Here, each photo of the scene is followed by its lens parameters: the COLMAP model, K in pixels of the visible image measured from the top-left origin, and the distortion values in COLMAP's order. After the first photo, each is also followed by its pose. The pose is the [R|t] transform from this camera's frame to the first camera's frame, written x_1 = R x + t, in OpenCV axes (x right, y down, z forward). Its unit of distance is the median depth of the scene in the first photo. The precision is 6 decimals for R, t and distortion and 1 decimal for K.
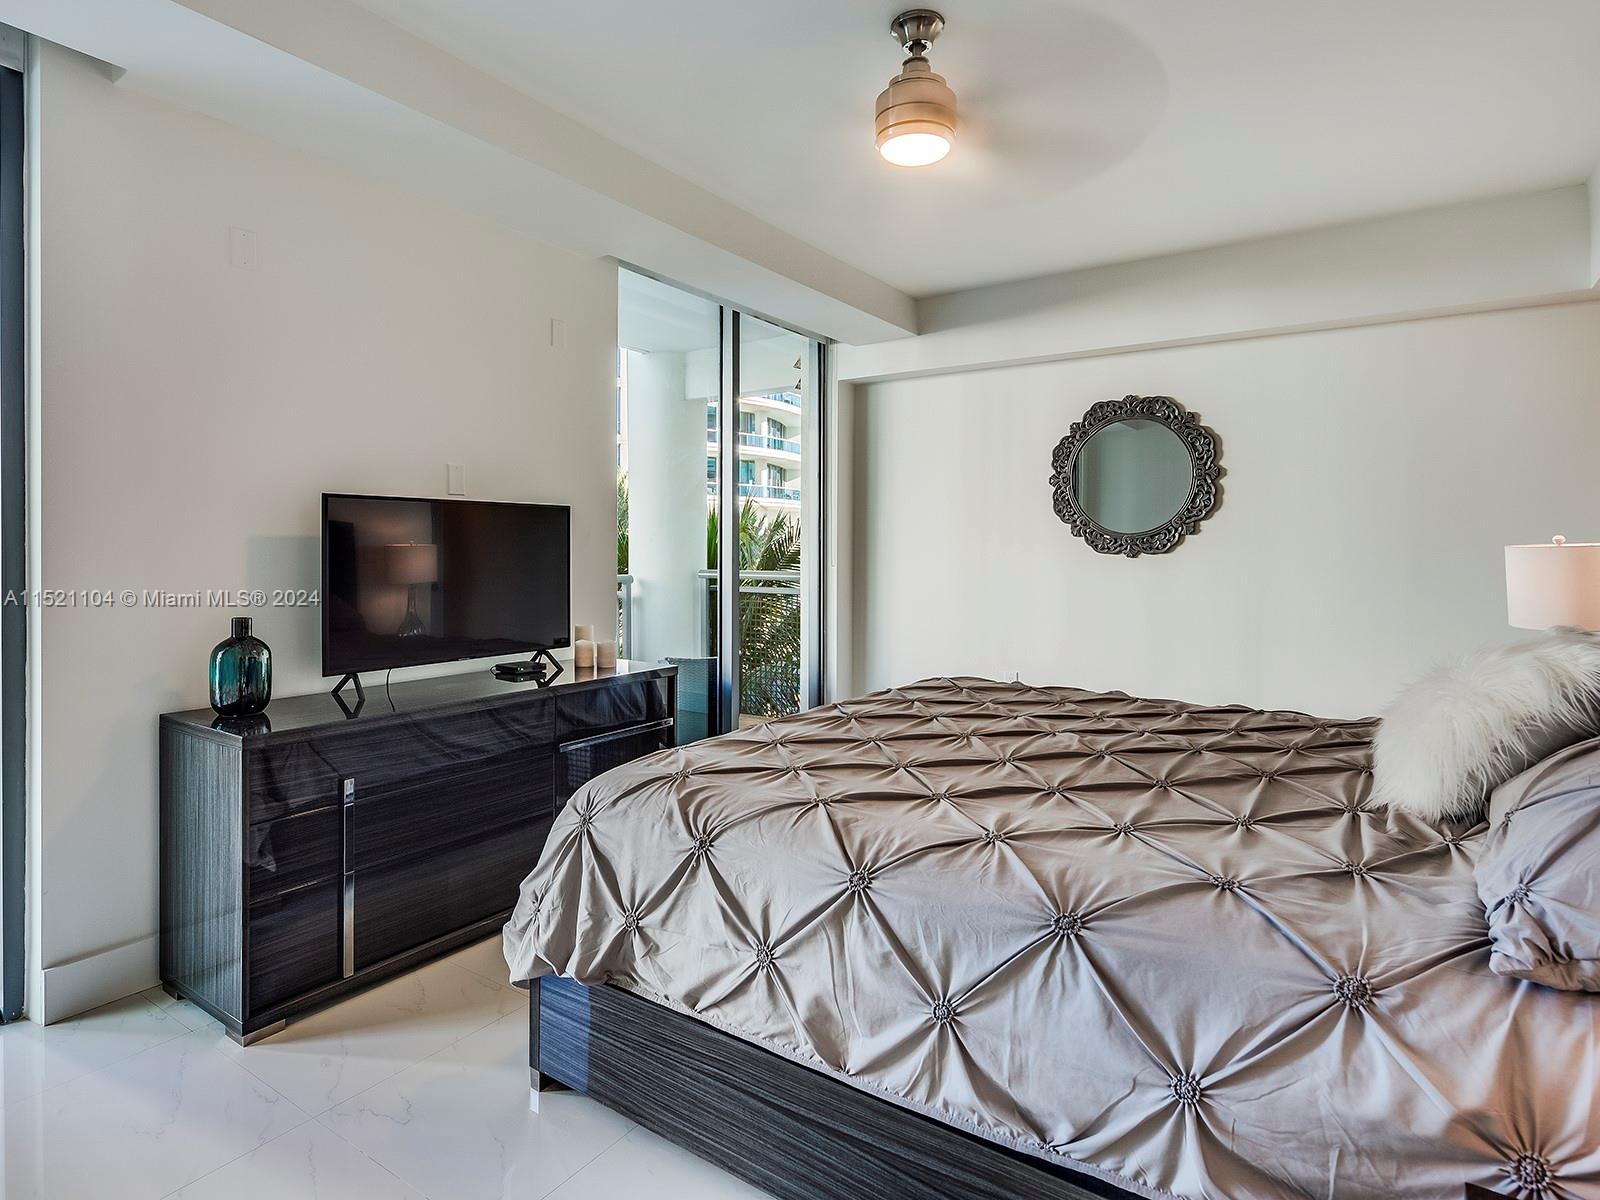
lens RADIAL K [[873.2, 0, 796.2], [0, 873.2, 593.8], [0, 0, 1]] dist [0.001352, 0.000242]
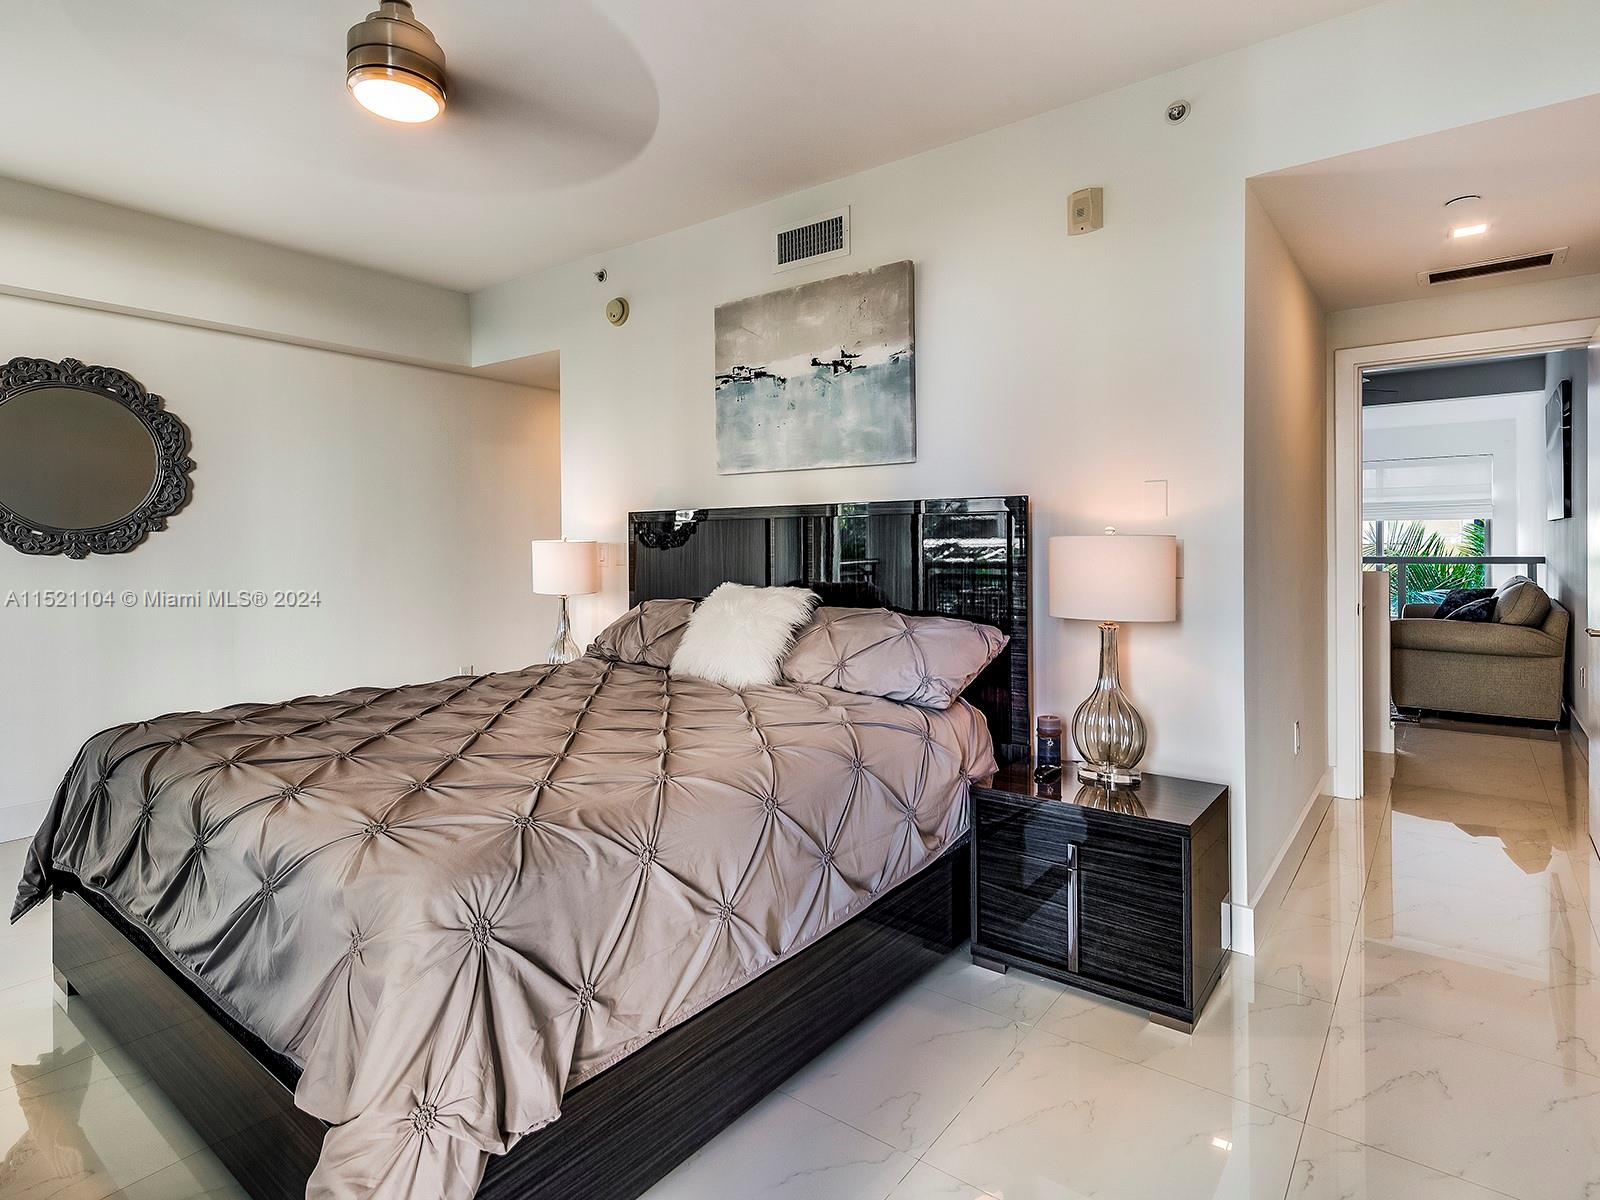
lens RADIAL K [[846.6, 0, 790.7], [0, 846.6, 604.9], [0, 0, 1]] dist [-0.000747, -0.000100]
pose [[0.059722, -0.077210, 0.995225, -0.393616], [0.061876, 0.995373, 0.073509, -0.016380], [-0.996295, 0.057191, 0.064223, 0.306966]]
